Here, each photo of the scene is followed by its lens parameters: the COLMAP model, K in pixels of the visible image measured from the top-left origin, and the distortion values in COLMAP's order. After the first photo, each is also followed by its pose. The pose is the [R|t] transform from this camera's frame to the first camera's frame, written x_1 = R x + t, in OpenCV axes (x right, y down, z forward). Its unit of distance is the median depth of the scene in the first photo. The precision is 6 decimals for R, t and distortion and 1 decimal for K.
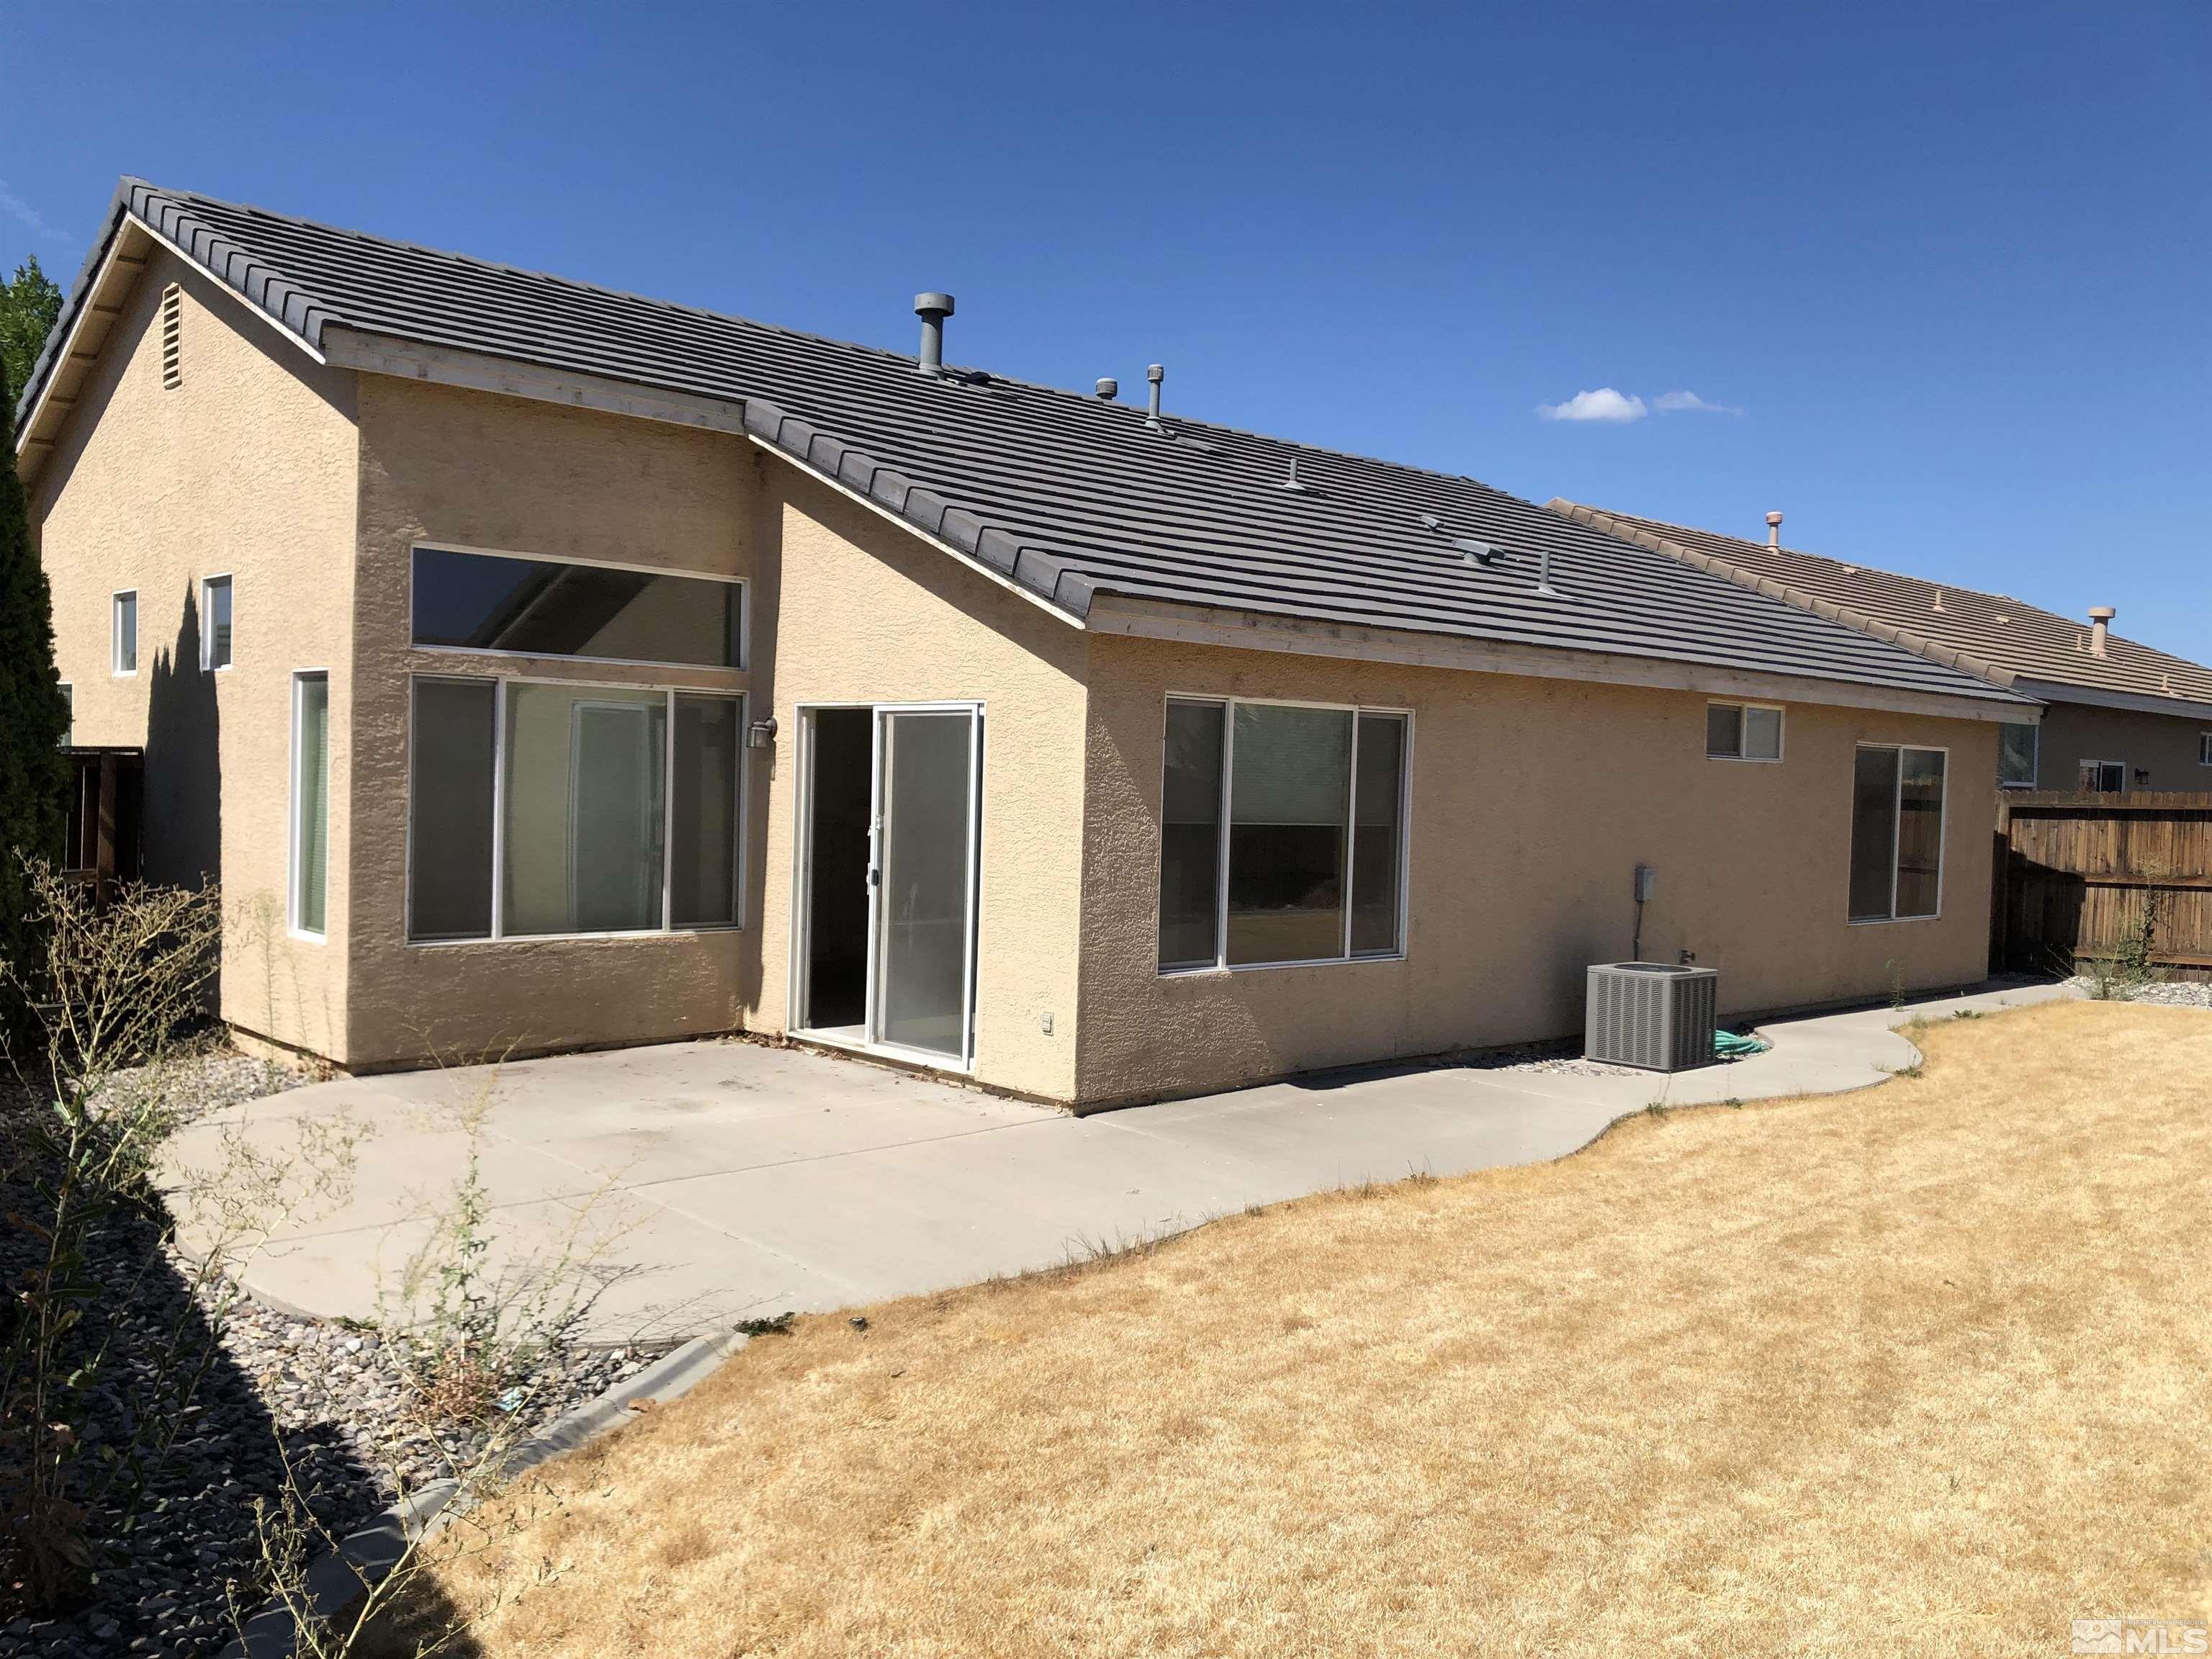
lens RADIAL K [[1800.8, 0, 1106.9], [0, 1800.8, 834.9], [0, 0, 1]] dist [0.014247, 0.000859]
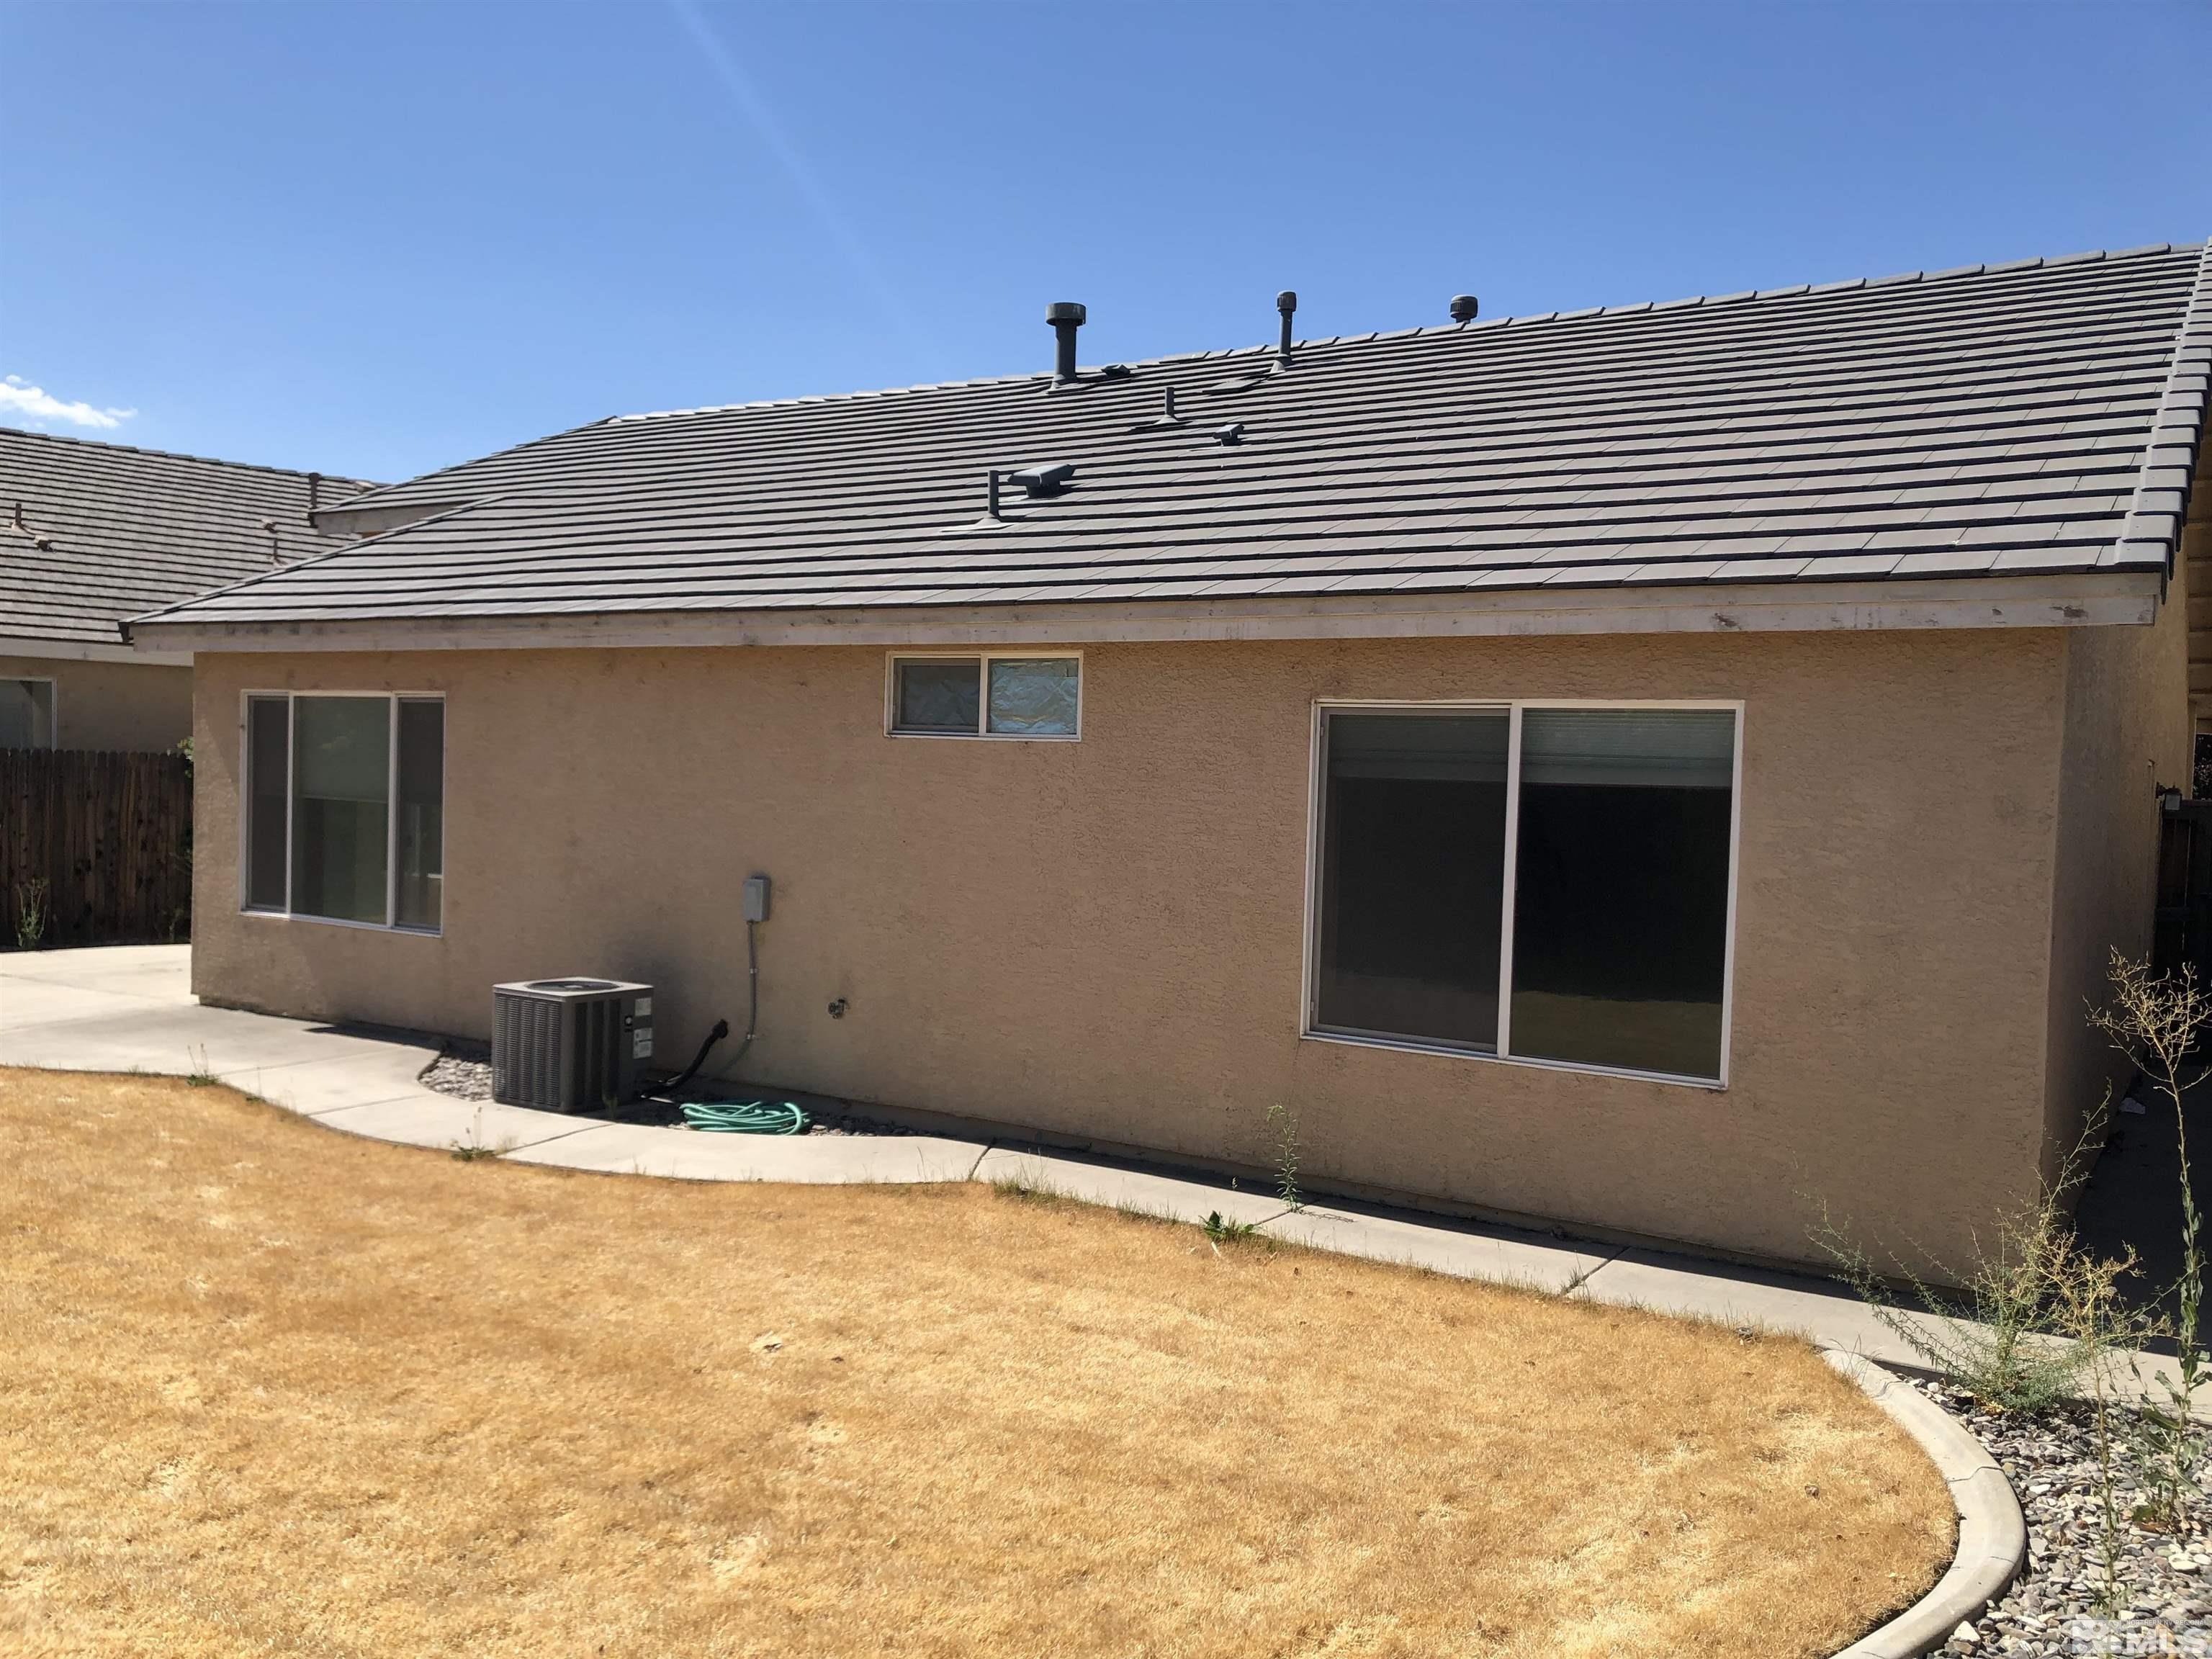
lens RADIAL K [[1800.8, 0, 1107.6], [0, 1800.8, 821.0], [0, 0, 1]] dist [0.014247, 0.000859]
pose [[0.271523, -0.003083, -0.962427, 1.284424], [-0.066747, 0.997527, -0.022026, 0.000702], [0.960115, 0.070219, 0.270646, 1.112108]]
